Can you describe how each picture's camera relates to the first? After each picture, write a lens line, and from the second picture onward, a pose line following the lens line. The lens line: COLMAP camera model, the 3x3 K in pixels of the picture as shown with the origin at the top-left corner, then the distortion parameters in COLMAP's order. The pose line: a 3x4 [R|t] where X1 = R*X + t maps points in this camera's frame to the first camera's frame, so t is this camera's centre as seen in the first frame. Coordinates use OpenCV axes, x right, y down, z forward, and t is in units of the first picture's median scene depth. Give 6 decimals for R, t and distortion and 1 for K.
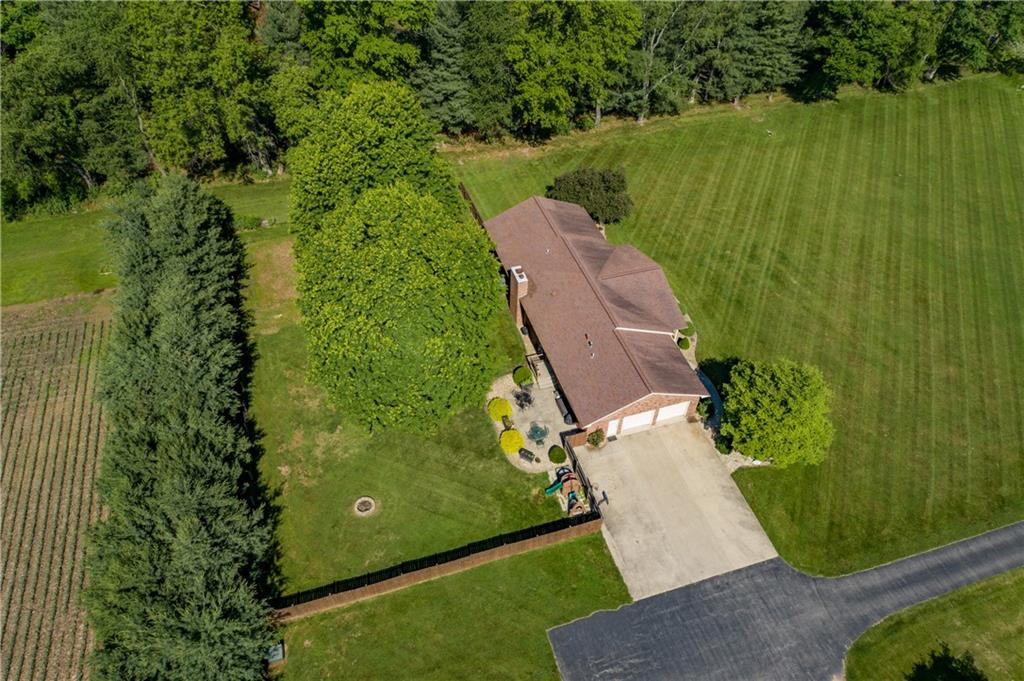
lens RADIAL K [[692.5, 0, 512.0], [0, 692.5, 340.5], [0, 0, 1]] dist [0.006895, 0.003784]
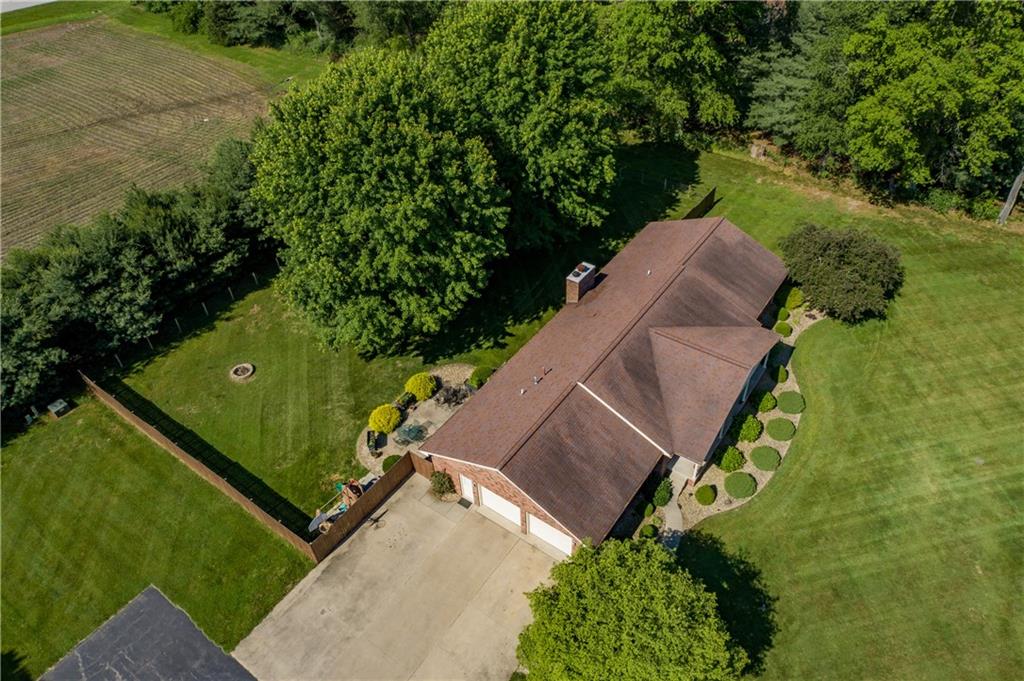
lens RADIAL K [[692.5, 0, 512.0], [0, 692.5, 340.5], [0, 0, 1]] dist [0.006895, 0.003784]
pose [[0.590876, 0.499700, -0.633377, 0.550031], [-0.542938, 0.826993, 0.145948, -0.121456], [0.596728, 0.257647, 0.759956, 0.490399]]
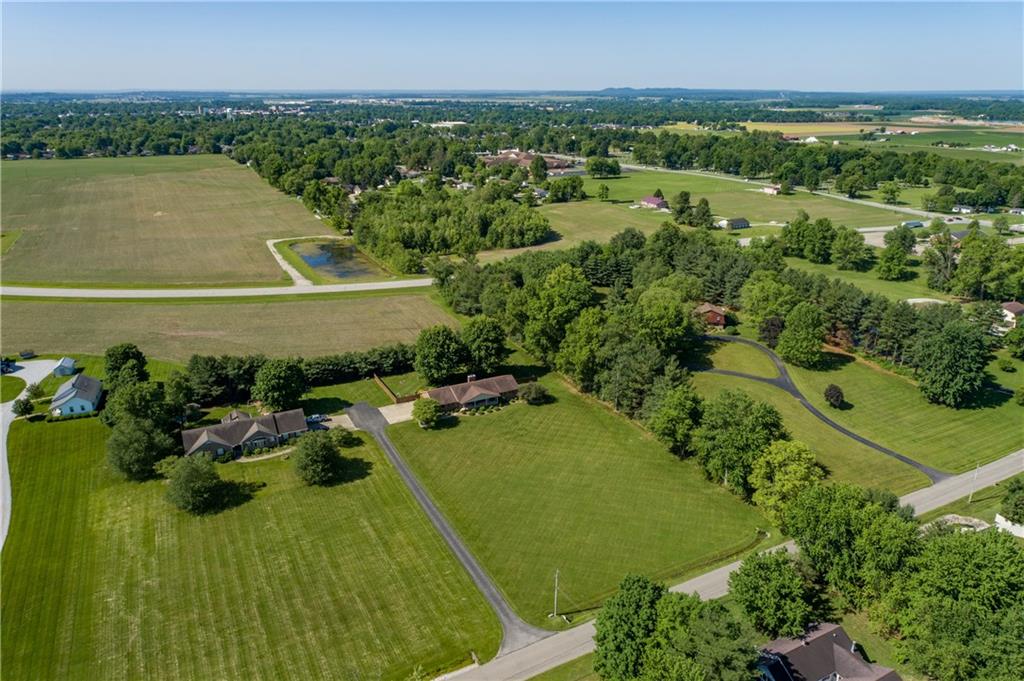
lens RADIAL K [[705.9, 0, 512.0], [0, 705.9, 340.5], [0, 0, 1]] dist [-0.003133, 0.008551]
pose [[0.160667, 0.316797, -0.934786, 3.686125], [-0.707564, 0.697279, 0.114693, -0.866155], [0.688142, 0.642994, 0.336184, -0.132185]]
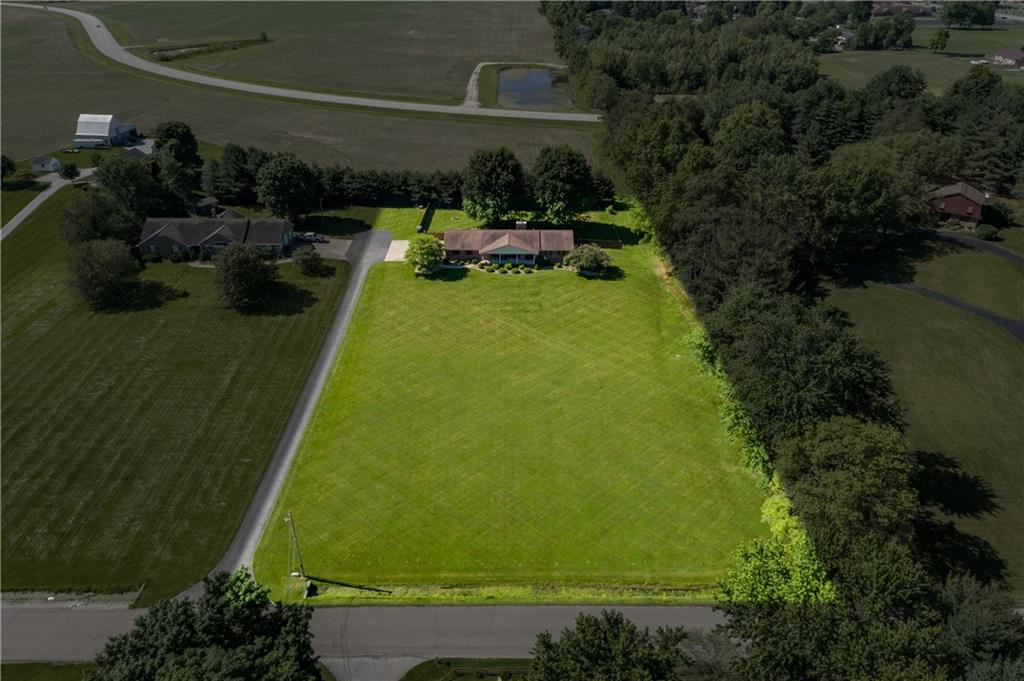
lens RADIAL K [[705.9, 0, 512.0], [0, 705.9, 340.5], [0, 0, 1]] dist [-0.003133, 0.008551]
pose [[-0.311695, 0.454369, -0.834503, 2.656698], [-0.690585, 0.494908, 0.527407, -1.370989], [0.652640, 0.740685, 0.159520, 1.041655]]
